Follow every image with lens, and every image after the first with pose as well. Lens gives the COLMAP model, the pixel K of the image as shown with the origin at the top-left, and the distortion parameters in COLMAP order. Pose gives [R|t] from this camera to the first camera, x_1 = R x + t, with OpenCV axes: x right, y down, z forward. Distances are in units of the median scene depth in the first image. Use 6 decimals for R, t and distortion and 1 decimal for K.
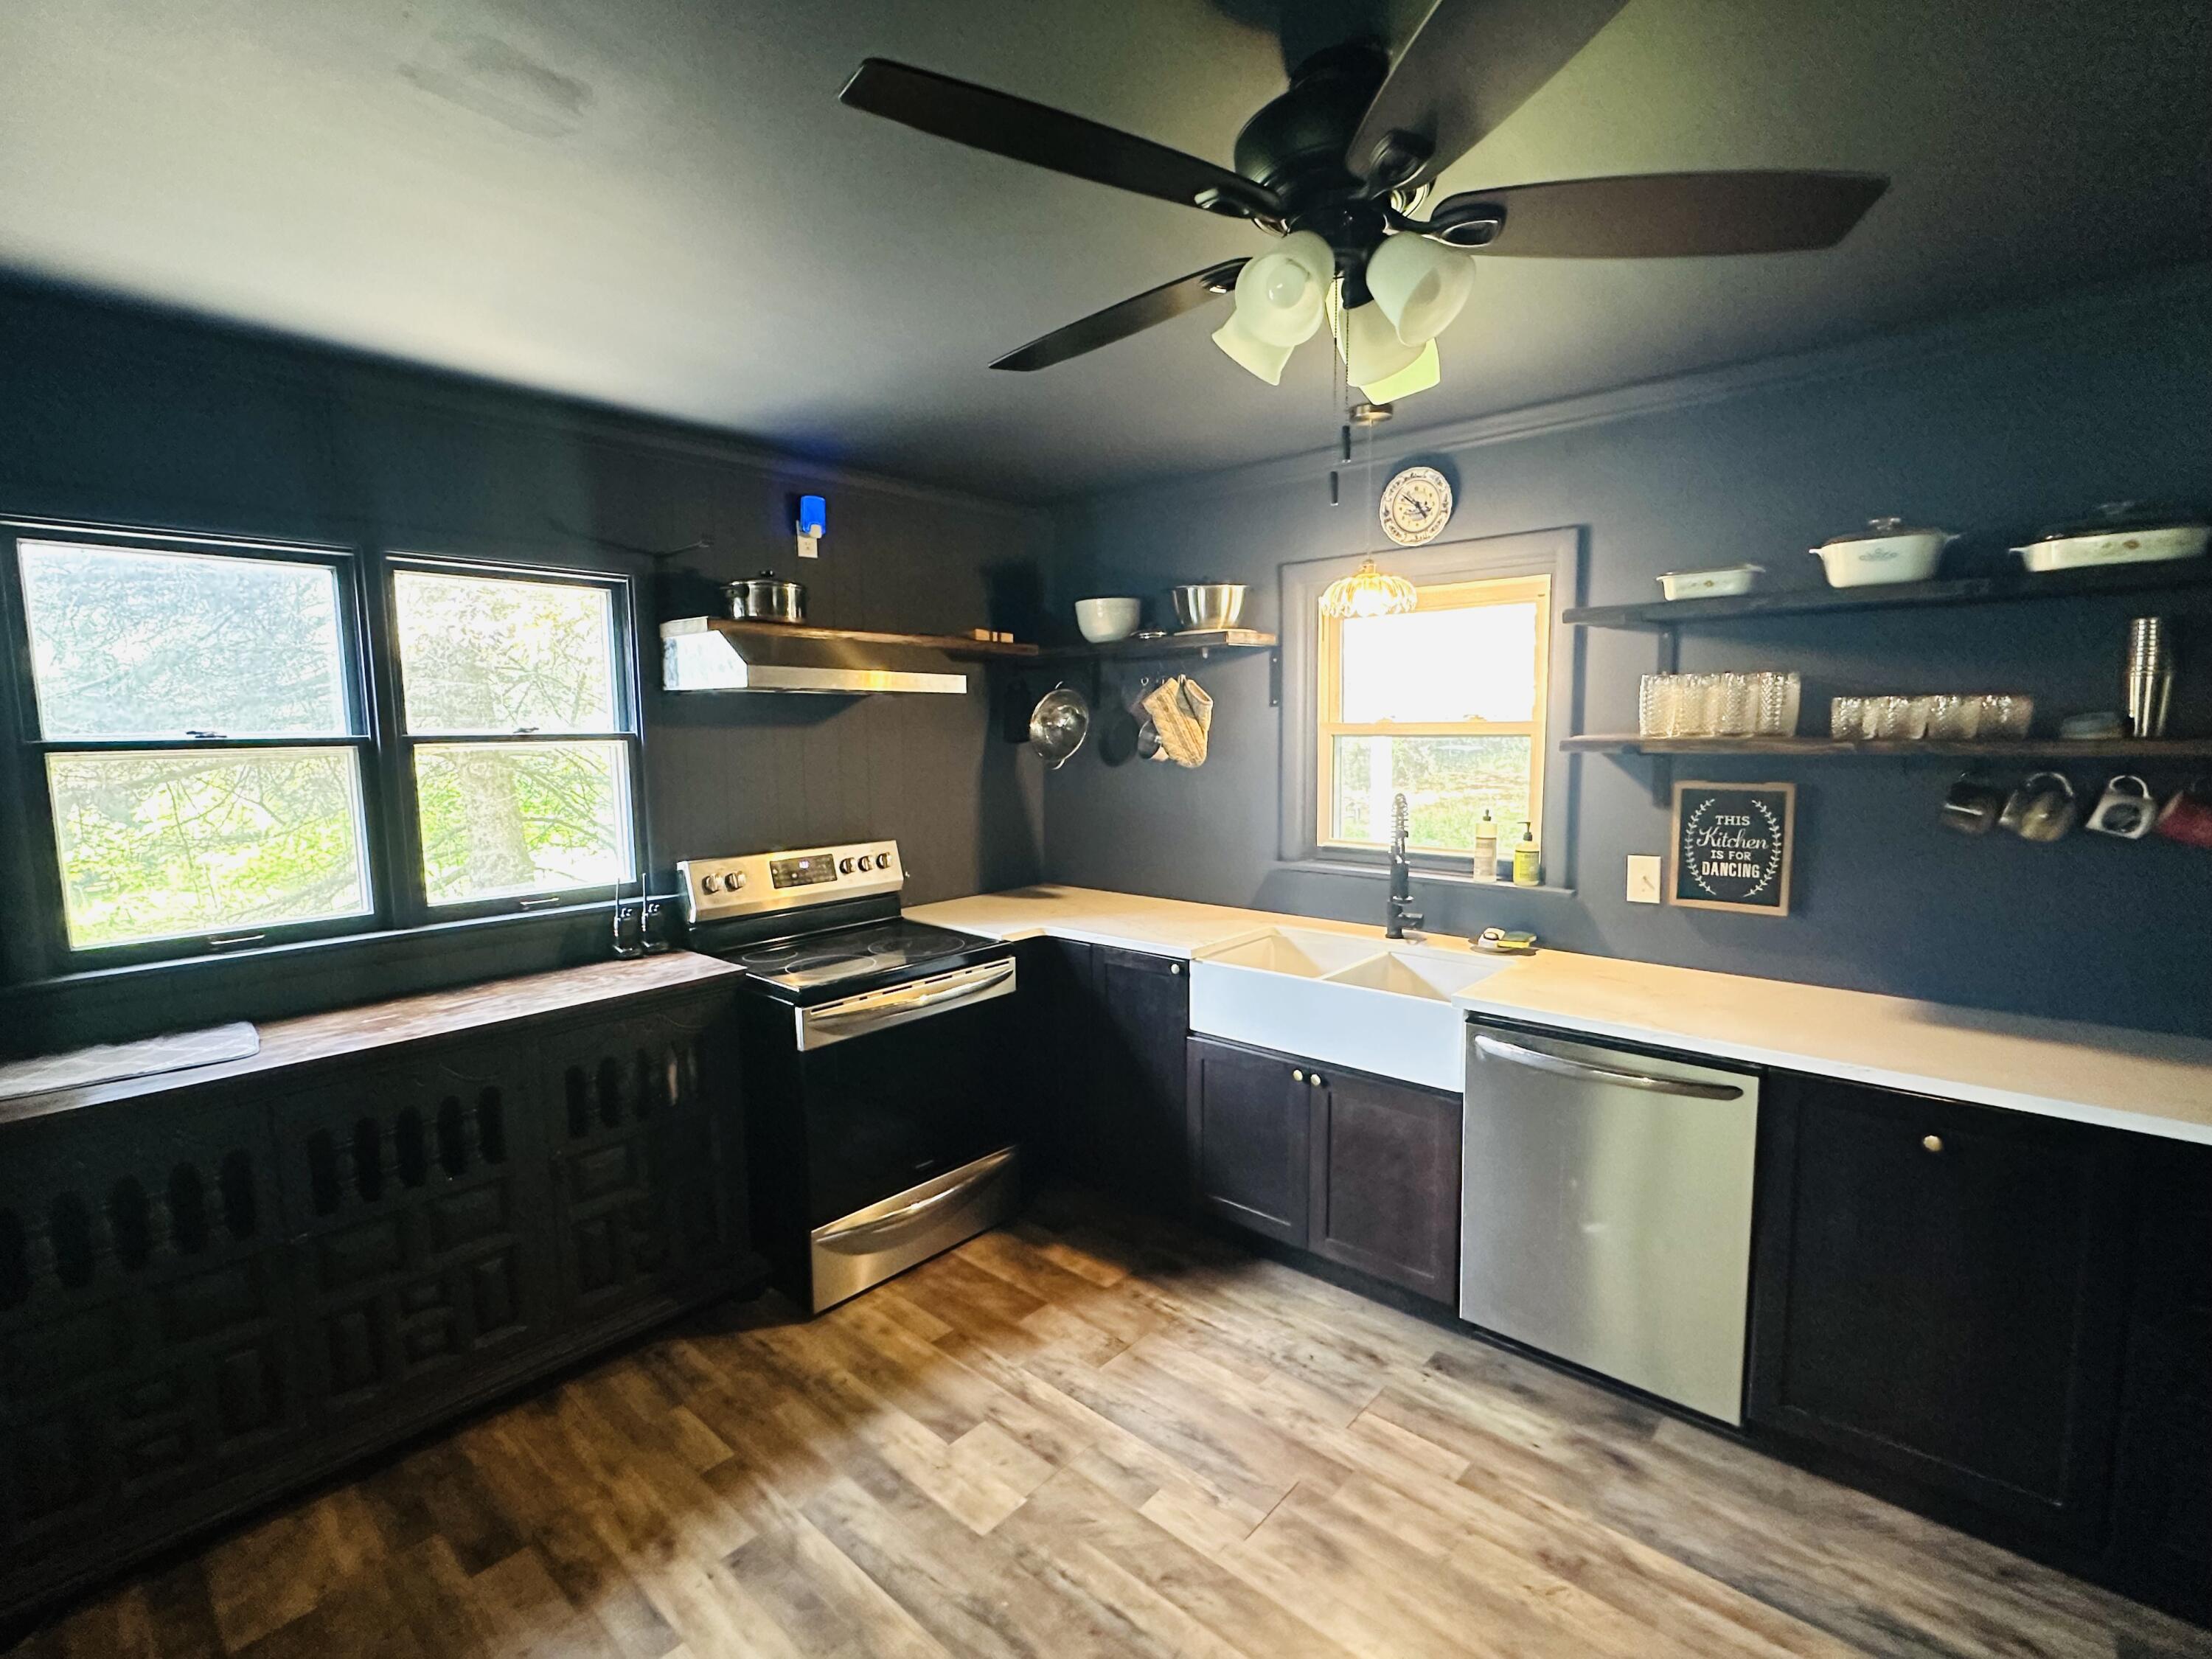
lens RADIAL K [[1005.5, 0, 1106.0], [0, 1005.5, 829.5], [0, 0, 1]] dist [-0.000318, 0.000329]
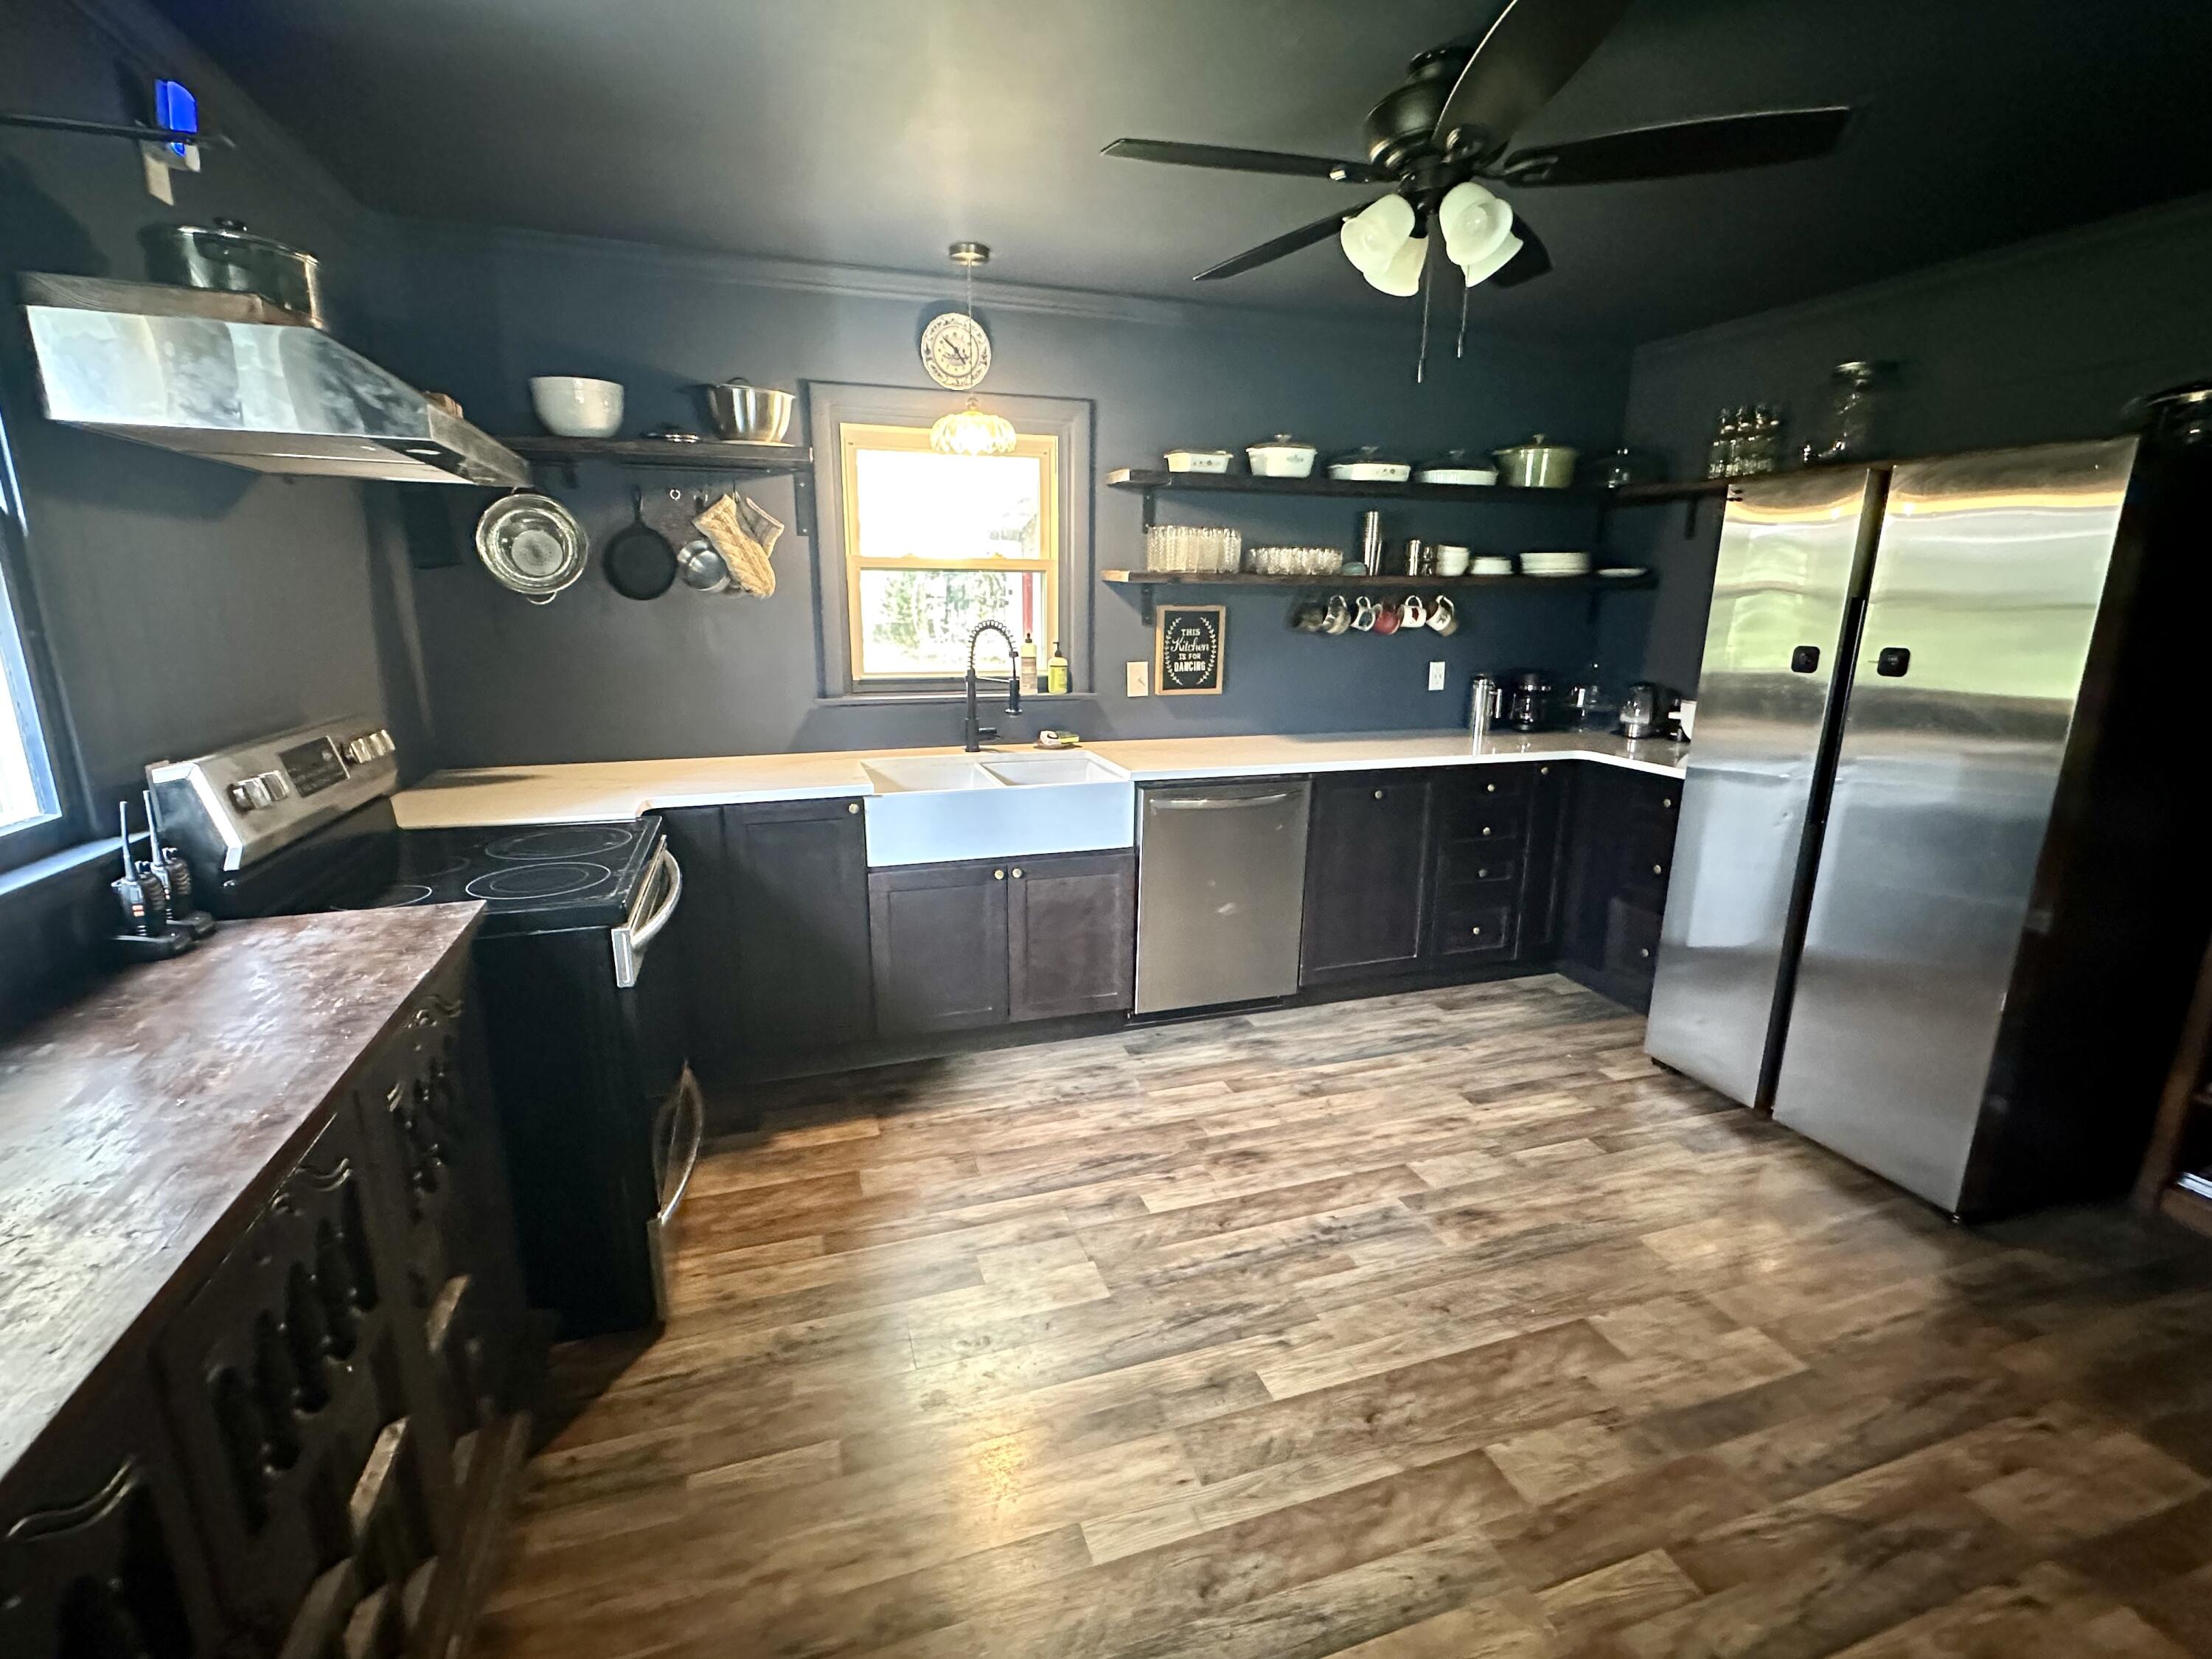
lens RADIAL K [[1005.5, 0, 1106.0], [0, 1005.5, 829.5], [0, 0, 1]] dist [-0.000318, 0.000329]
pose [[0.501627, -0.185184, 0.845031, -0.710689], [0.075499, 0.982464, 0.170485, 0.013931], [-0.861783, -0.021721, 0.506812, 0.344083]]
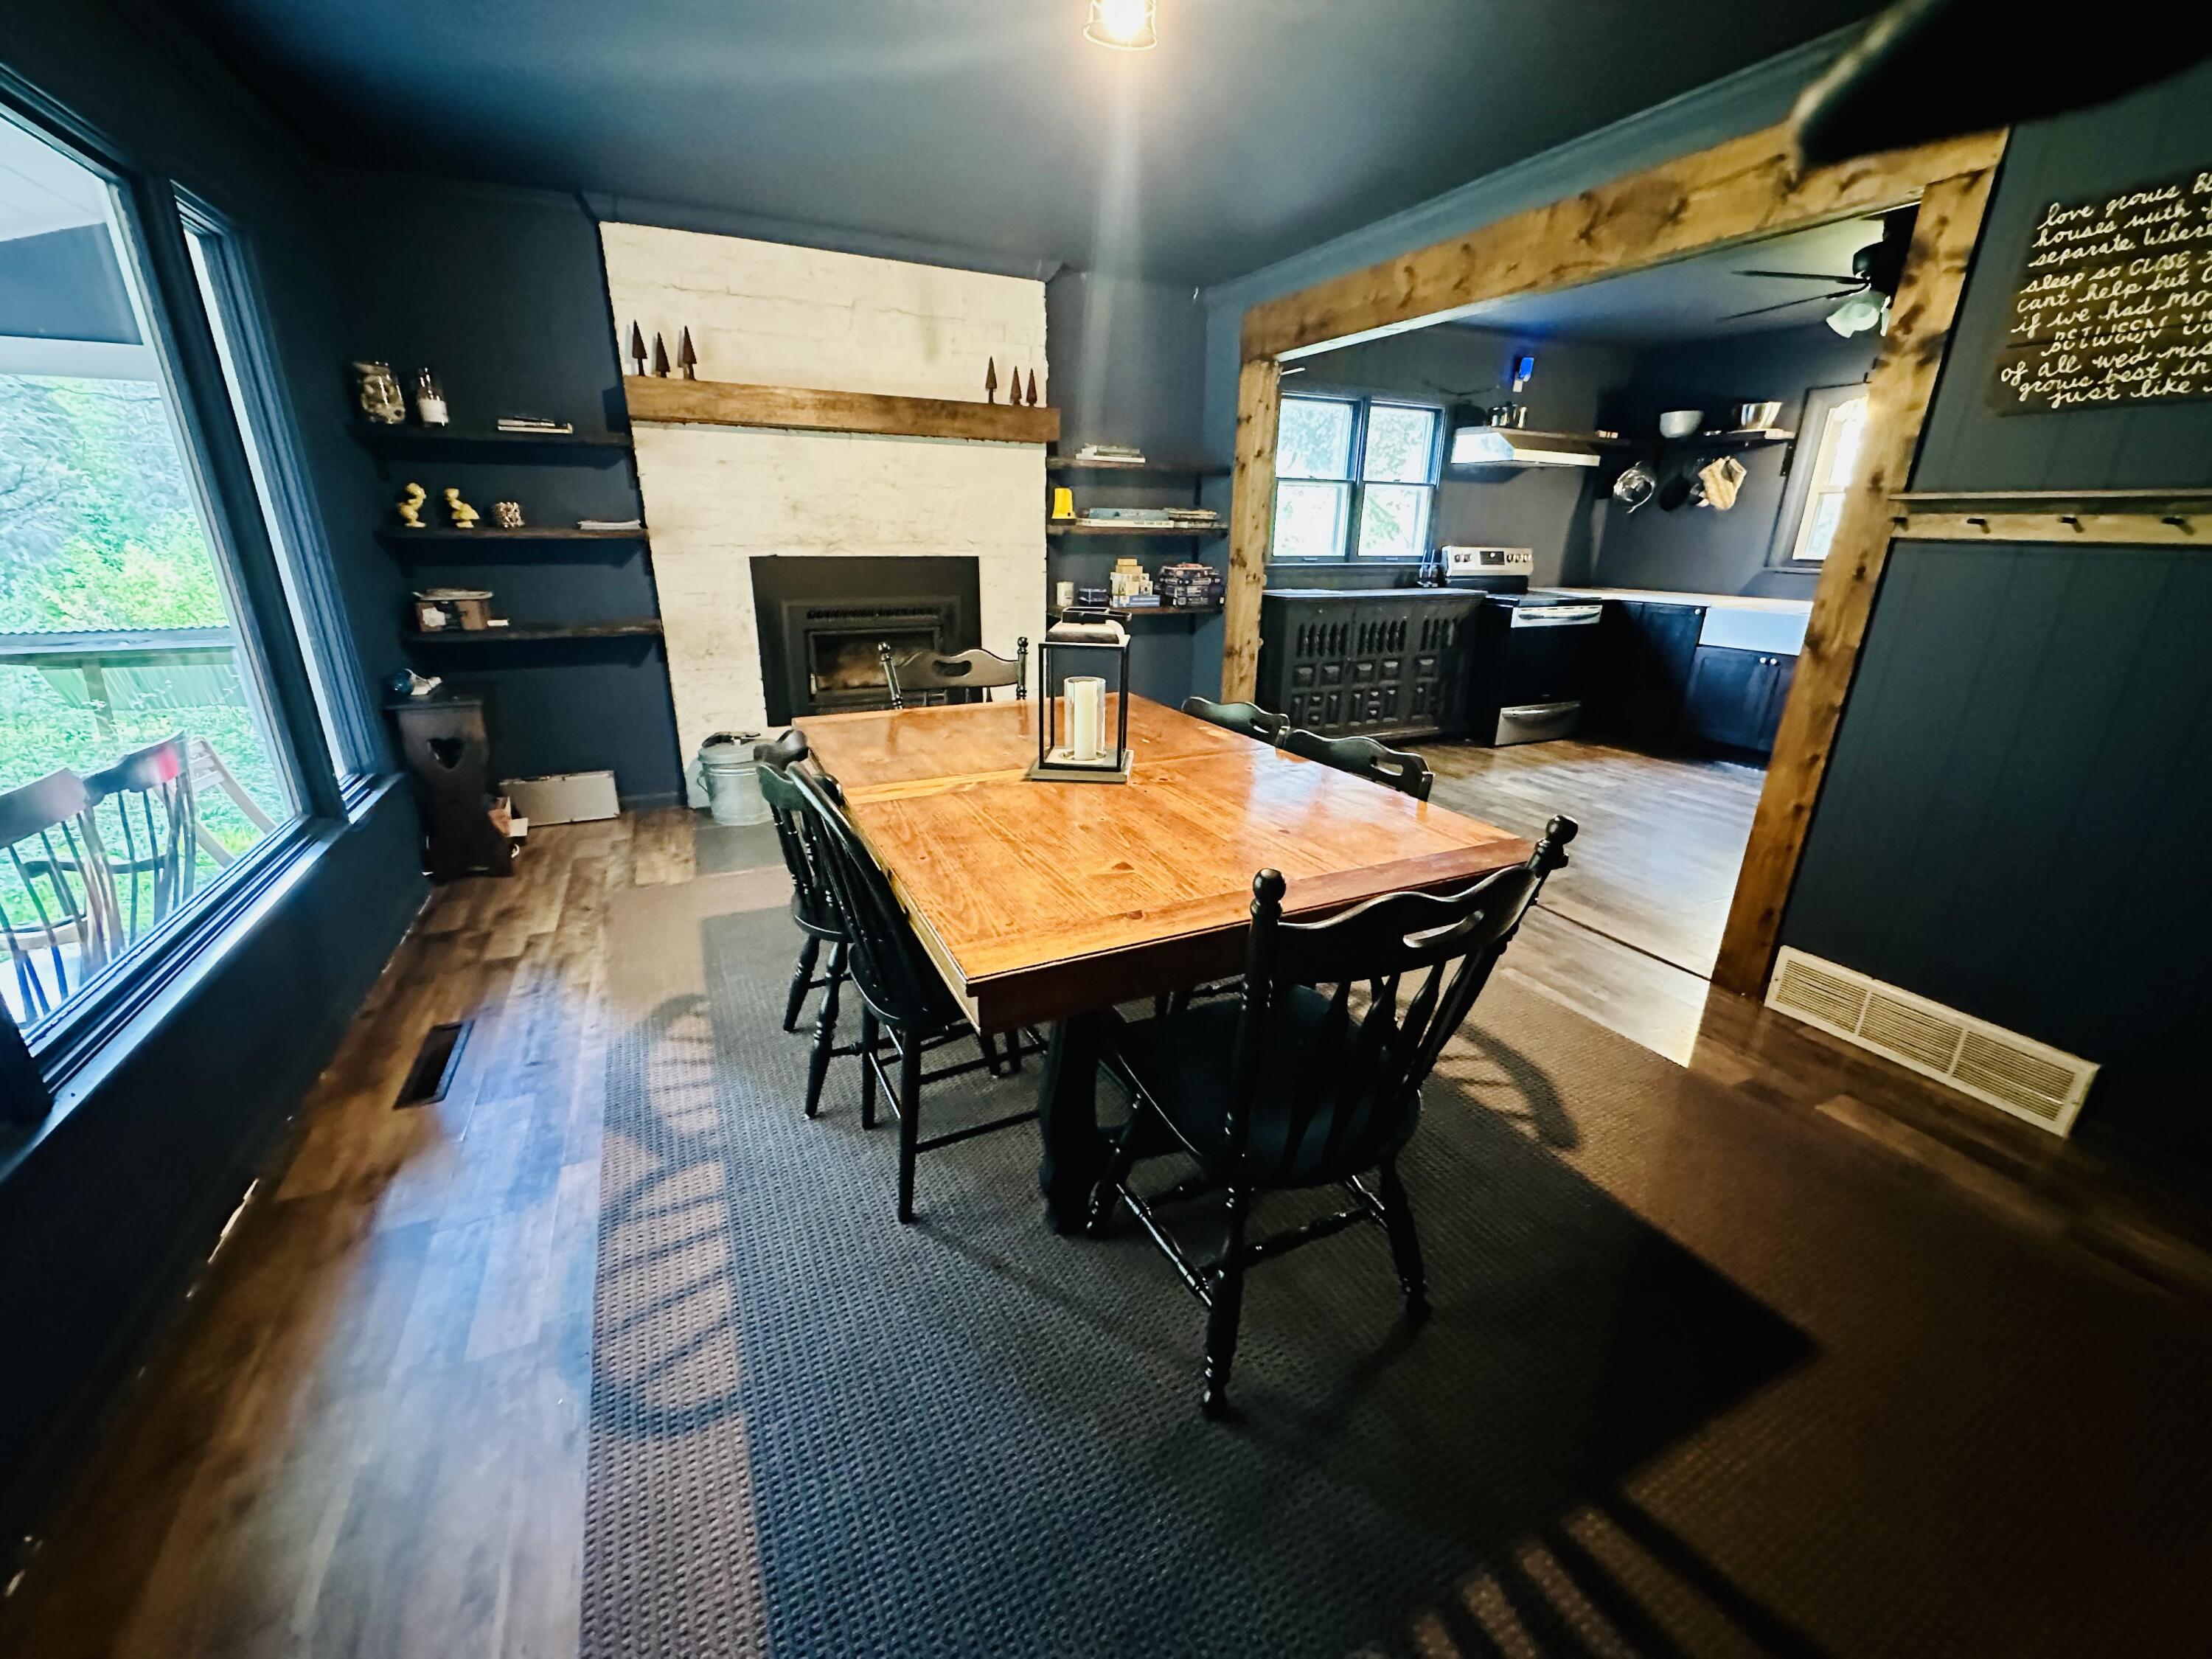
lens RADIAL K [[882.6, 0, 1106.0], [0, 882.6, 829.5], [0, 0, 1]] dist [-0.003513, 0.000332]
pose [[0.920876, 0.150802, -0.359508, -0.363261], [-0.065888, 0.969094, 0.237732, 0.248764], [0.384247, -0.195234, 0.902351, -1.272798]]
